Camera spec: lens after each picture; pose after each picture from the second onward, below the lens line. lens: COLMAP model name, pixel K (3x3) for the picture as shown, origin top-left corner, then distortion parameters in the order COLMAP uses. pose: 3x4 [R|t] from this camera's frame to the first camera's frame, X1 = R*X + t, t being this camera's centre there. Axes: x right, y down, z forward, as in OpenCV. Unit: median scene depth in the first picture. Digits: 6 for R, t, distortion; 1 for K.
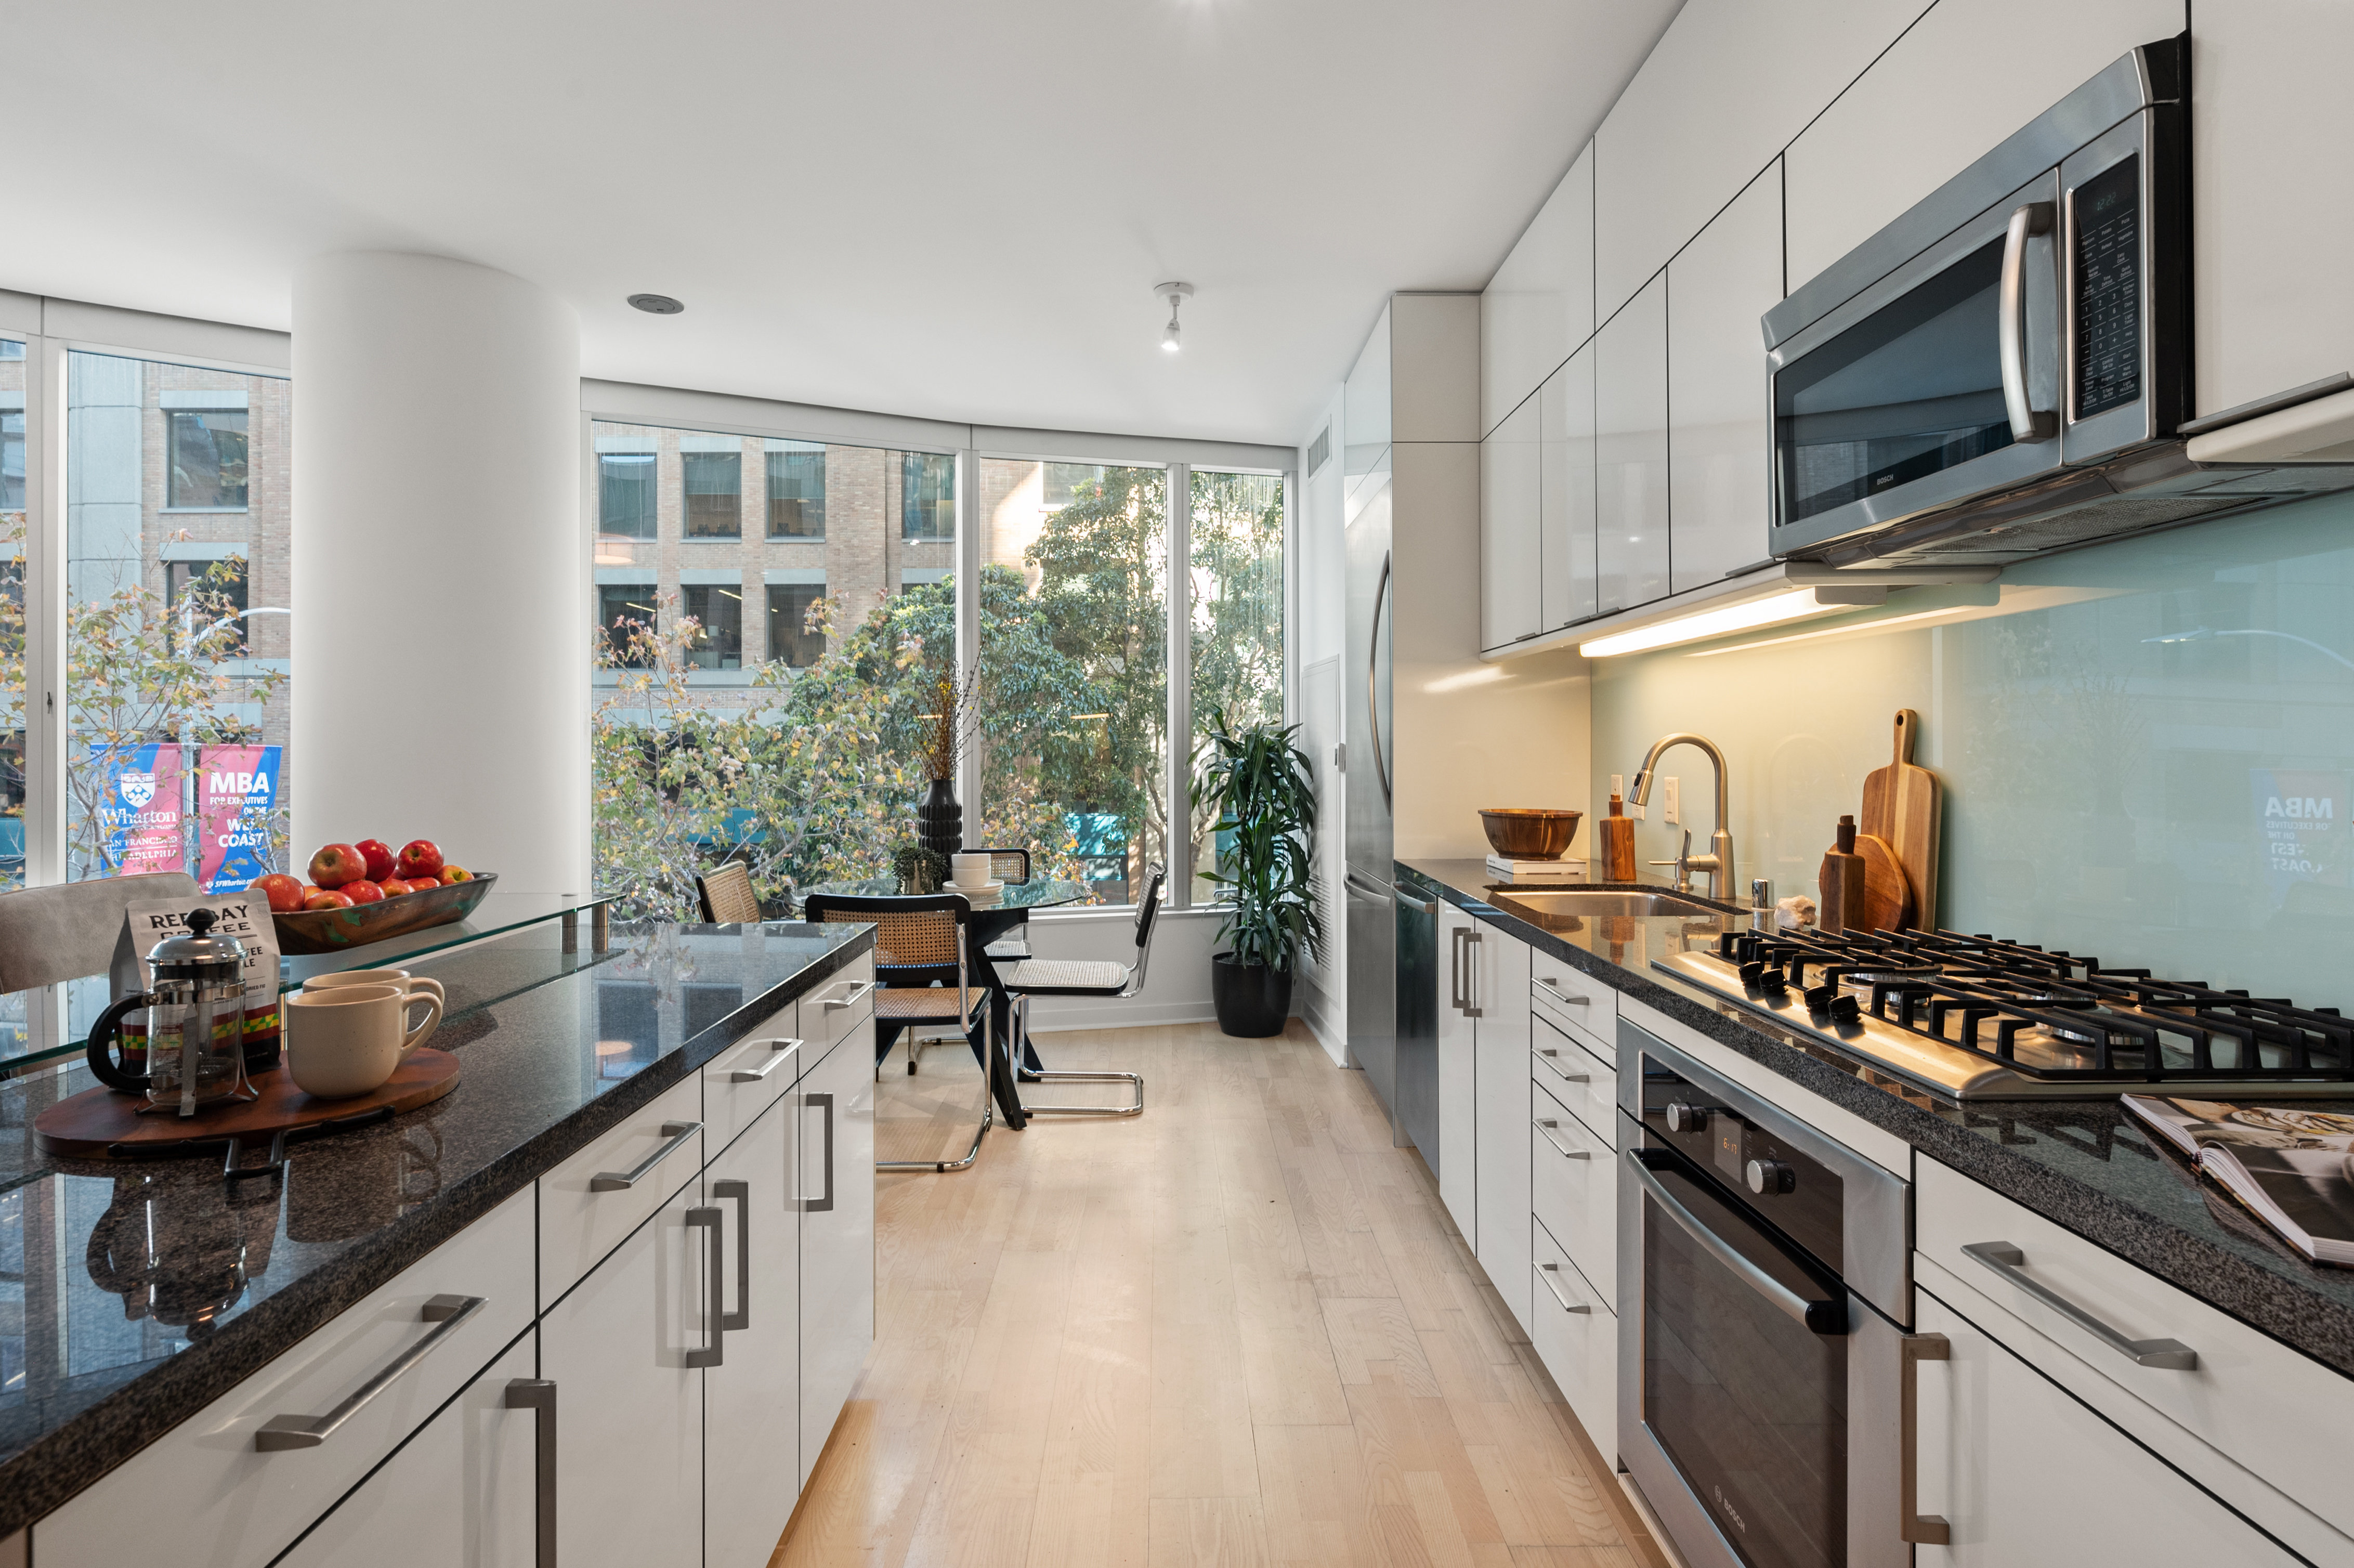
lens RADIAL K [[1194.4, 0, 1169.5], [0, 1194.4, 756.1], [0, 0, 1]] dist [-0.004556, -0.000676]
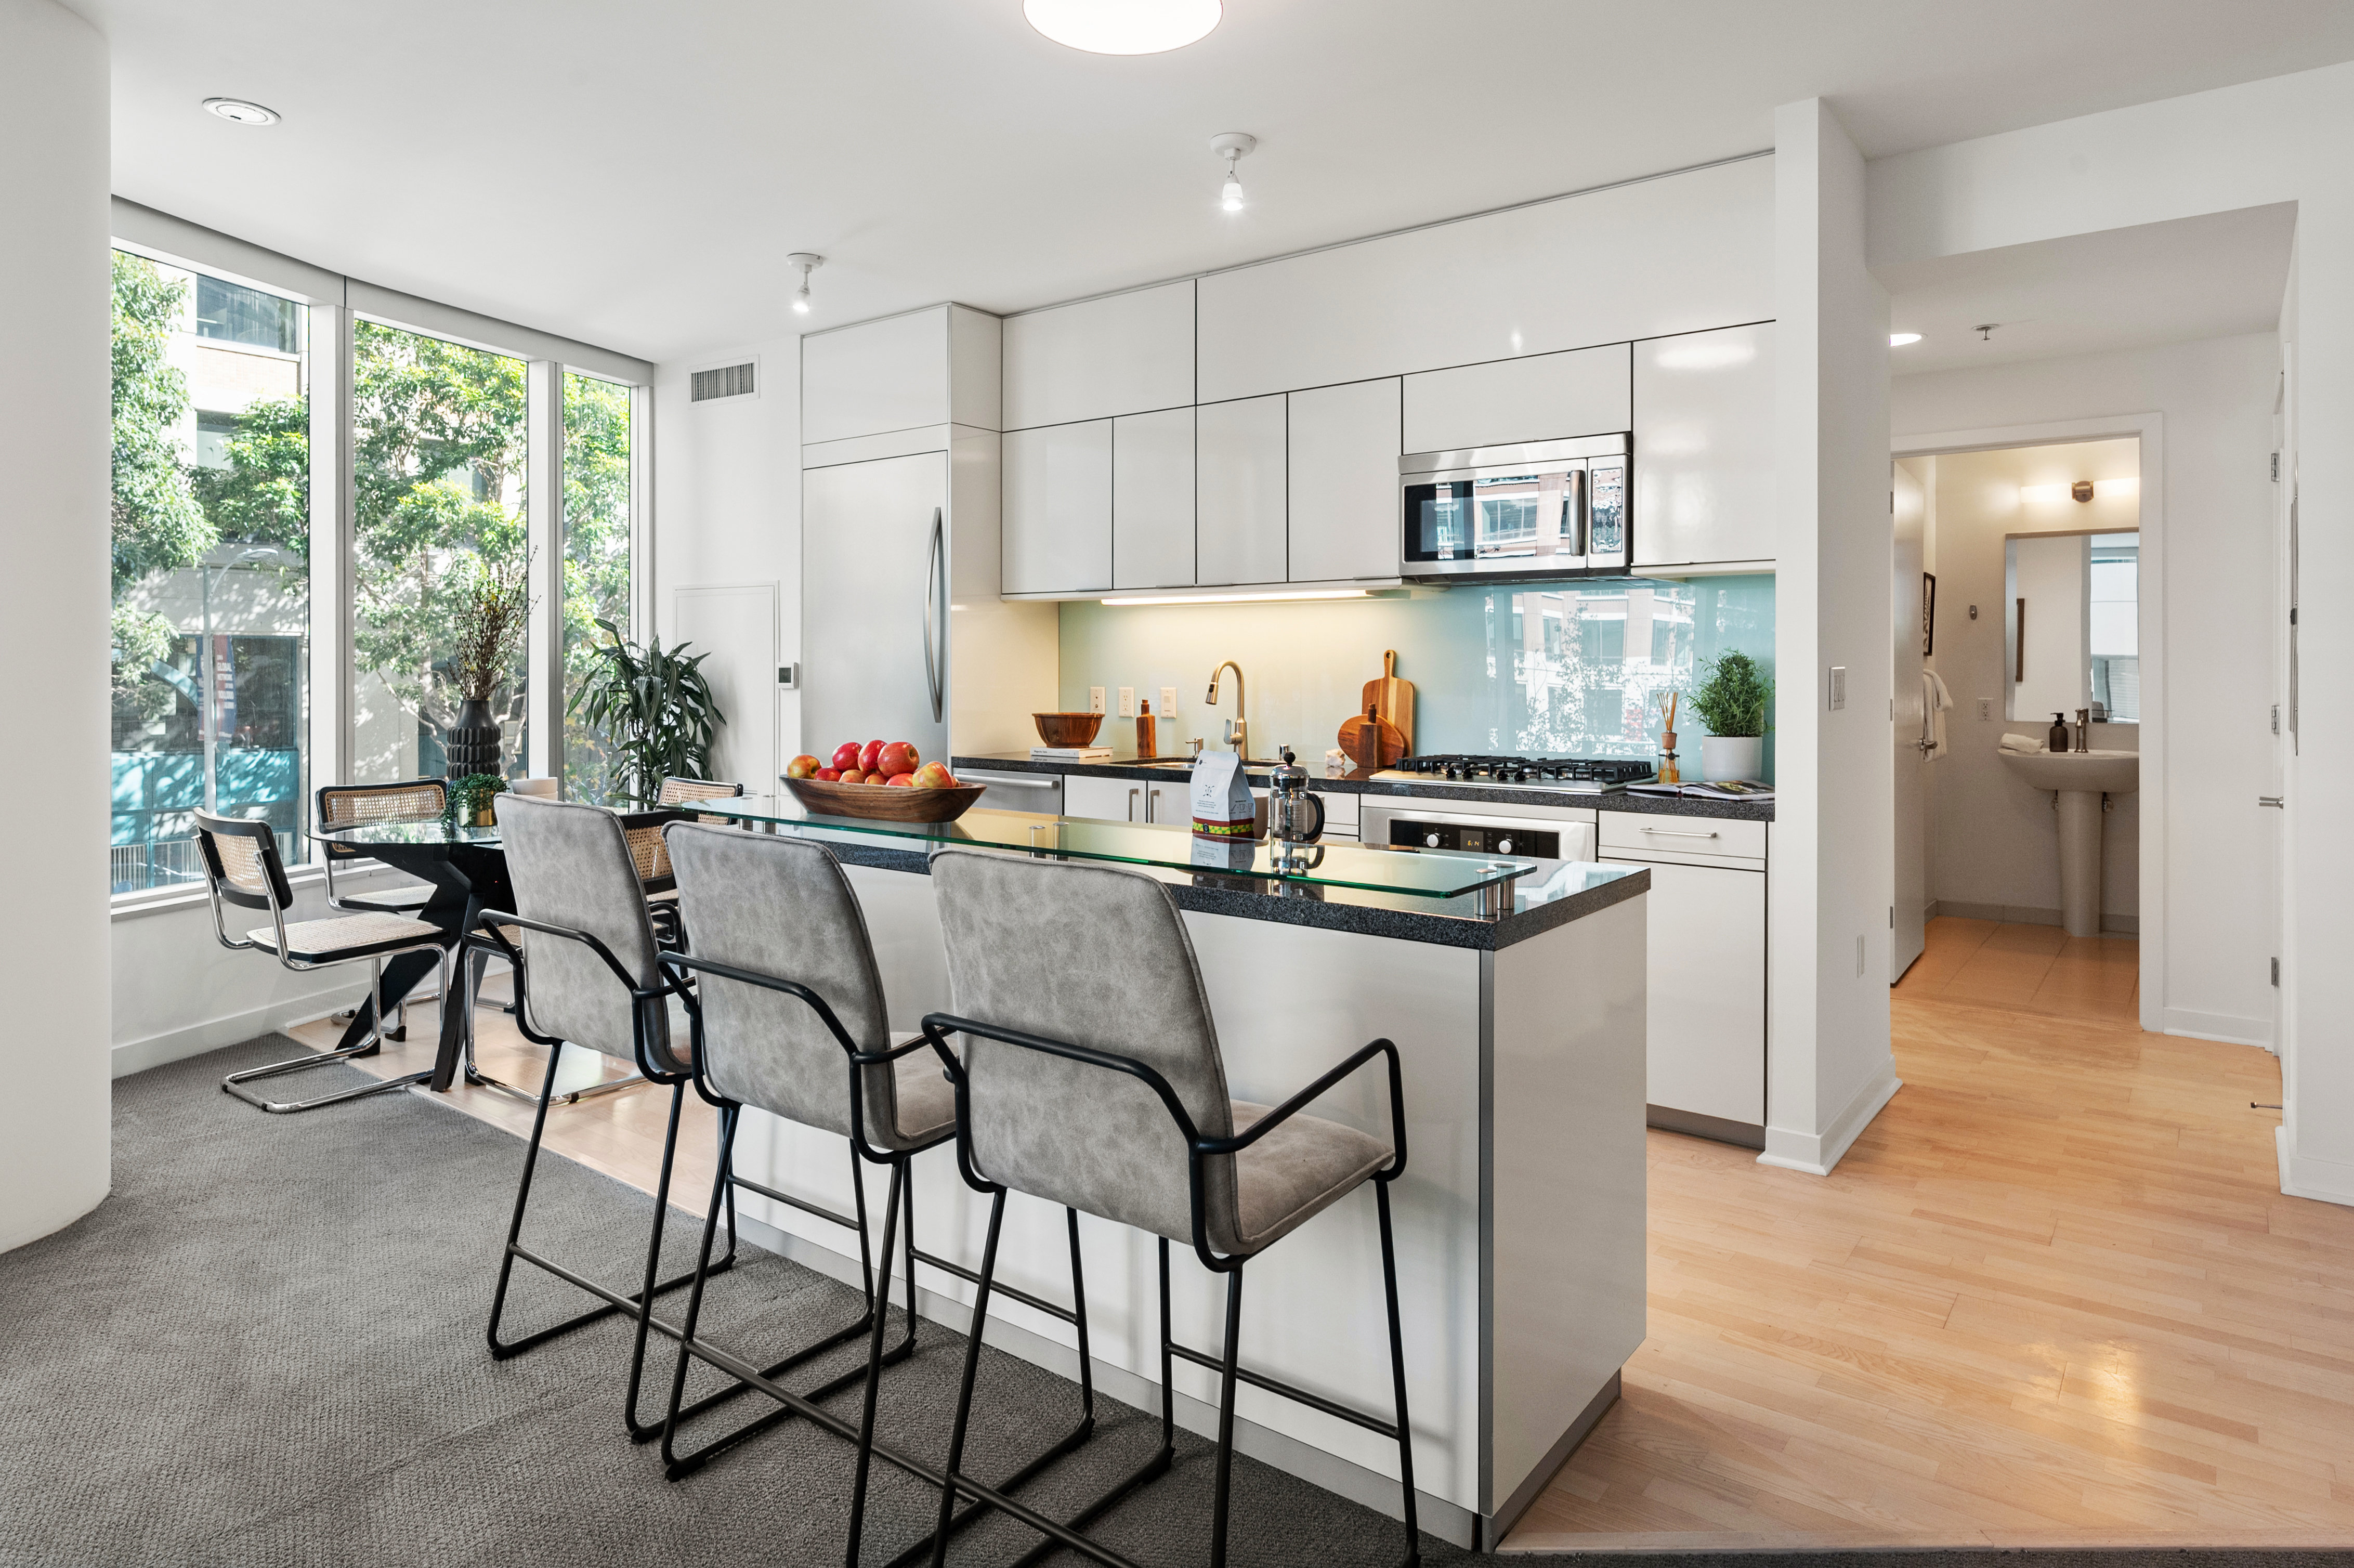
lens RADIAL K [[1357.9, 0, 1164.7], [0, 1357.9, 680.1], [0, 0, 1]] dist [-0.013949, -0.000978]
pose [[0.618566, -0.002469, 0.785729, -0.553110], [-0.000119, 0.999995, 0.003236, 0.001854], [-0.785732, -0.002095, 0.618563, -0.038600]]
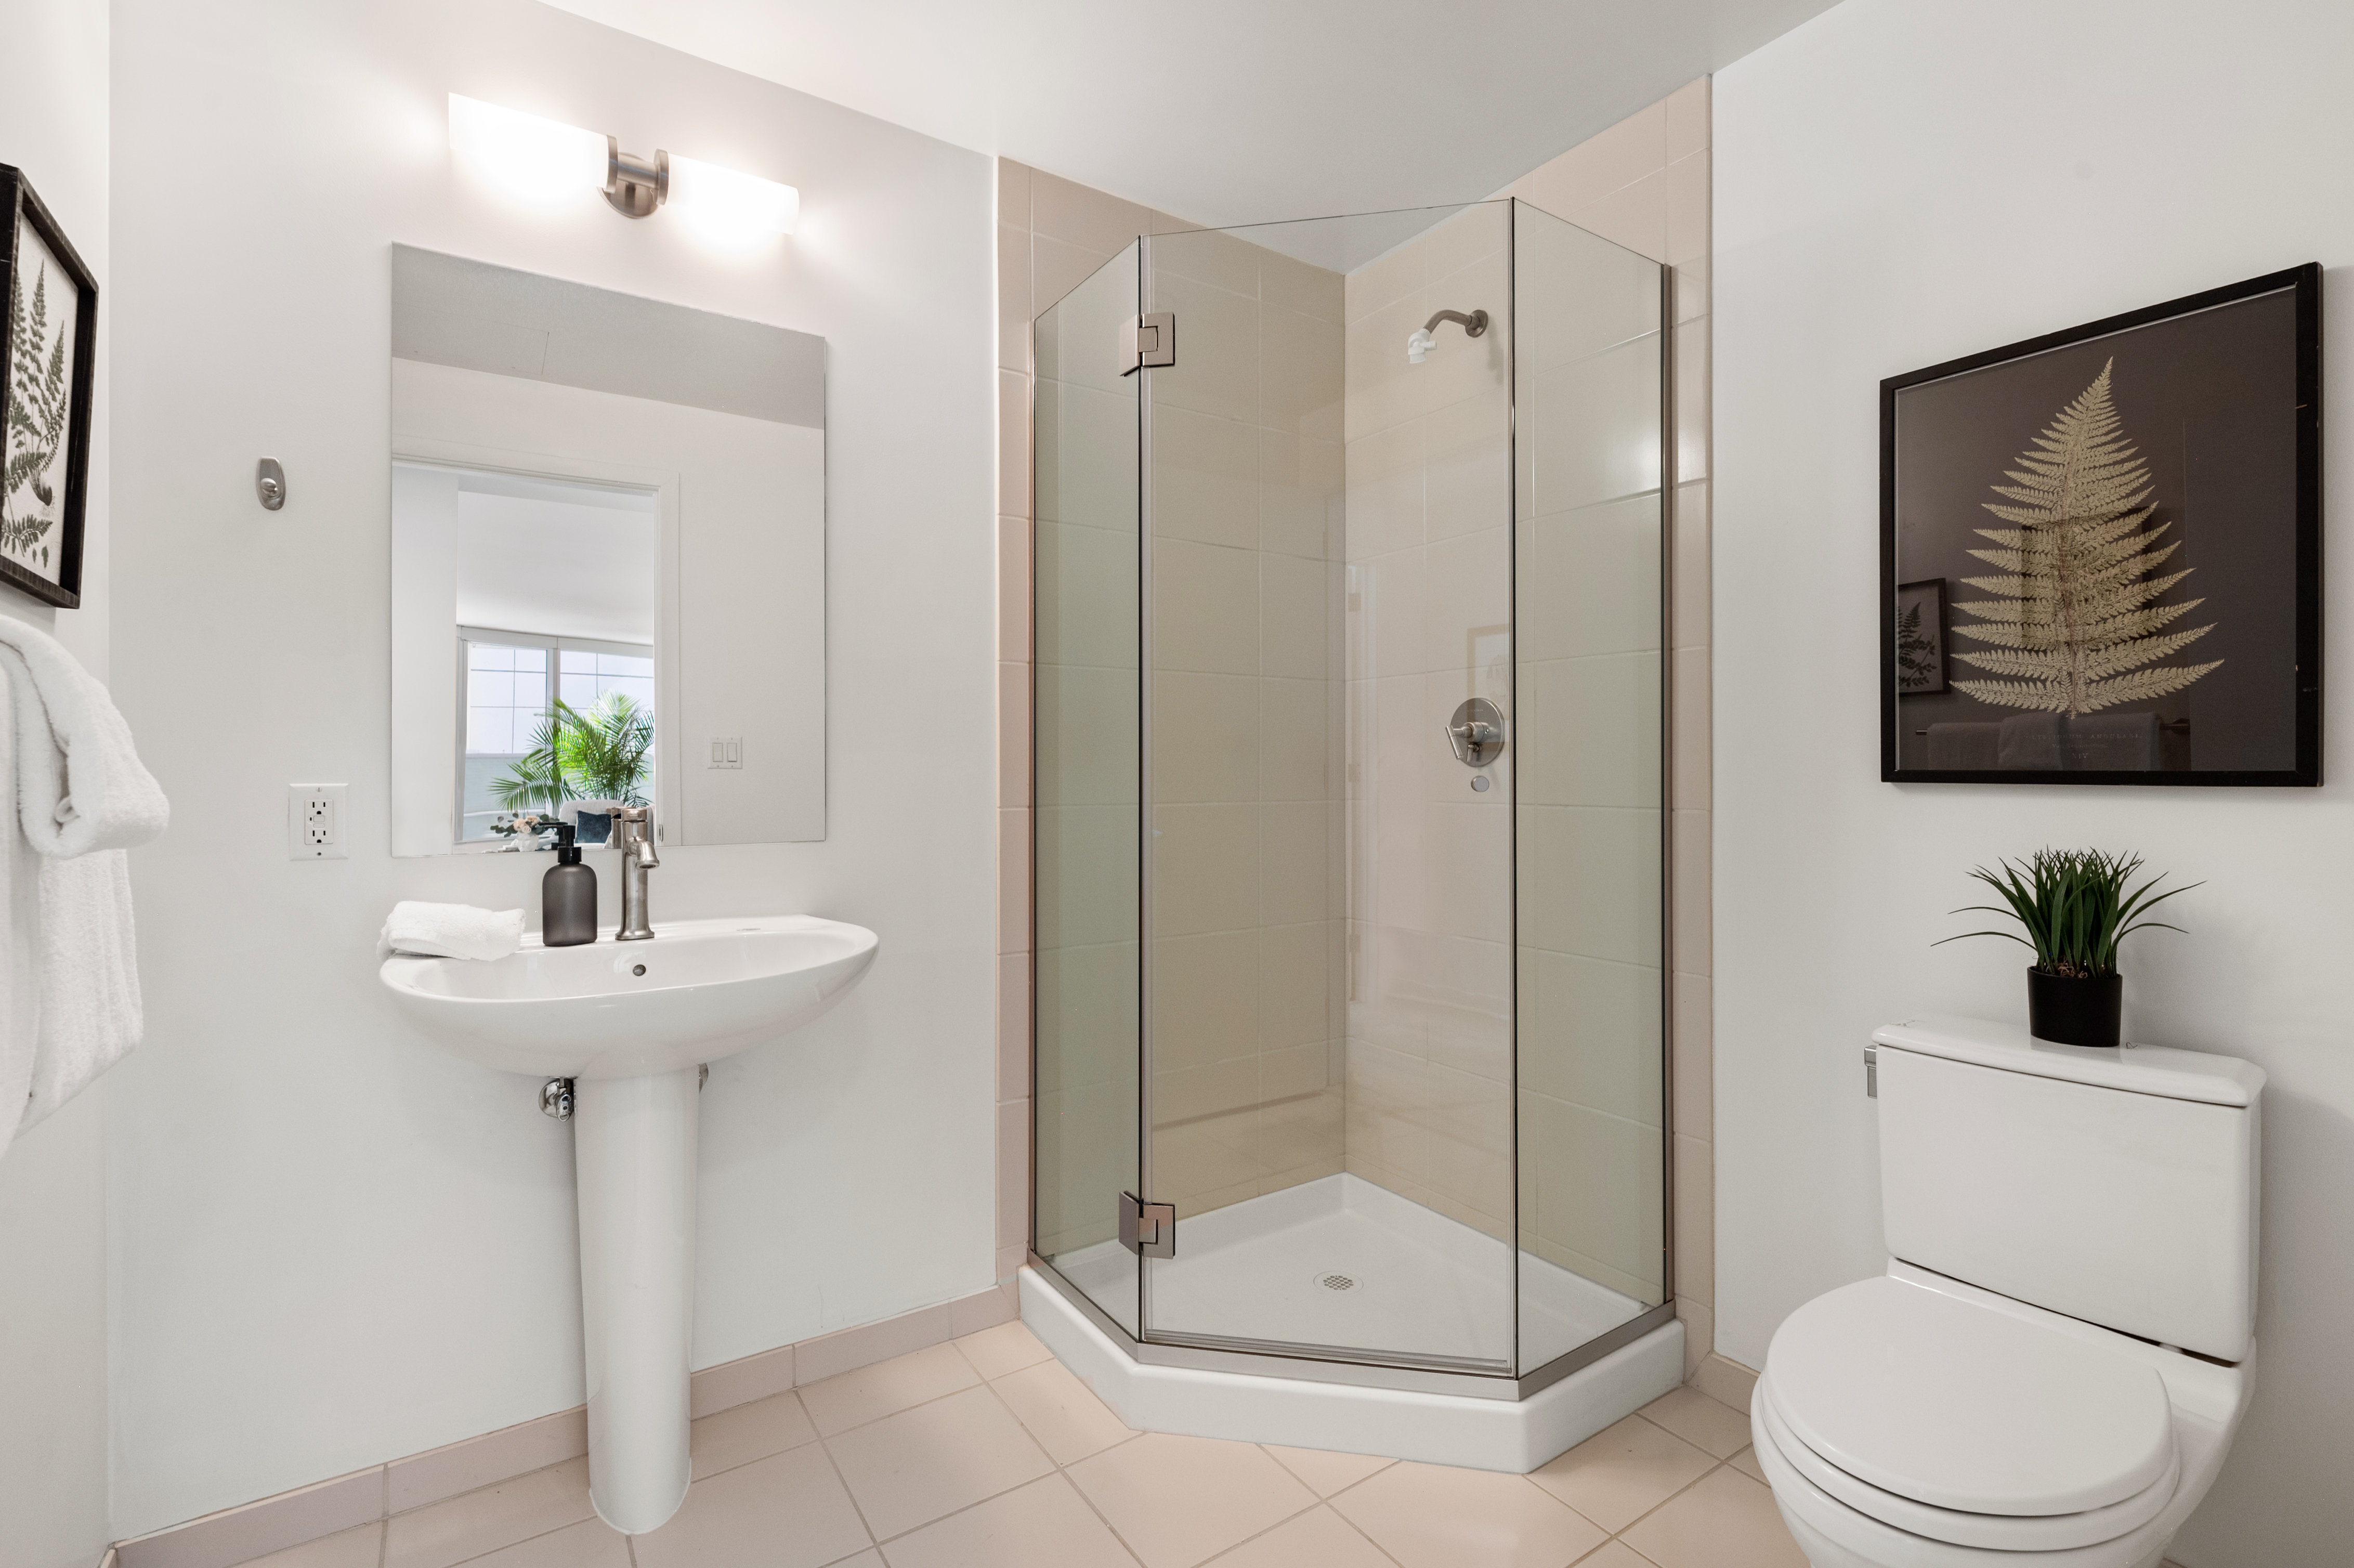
lens RADIAL K [[1040.8, 0, 1180.3], [0, 1040.8, 792.7], [0, 0, 1]] dist [-0.003545, -0.000125]
pose [[-0.549151, -0.008558, 0.835679, 0.544724], [0.002225, 0.999929, 0.011702, 0.021216], [-0.835720, 0.008285, -0.549093, 0.099144]]
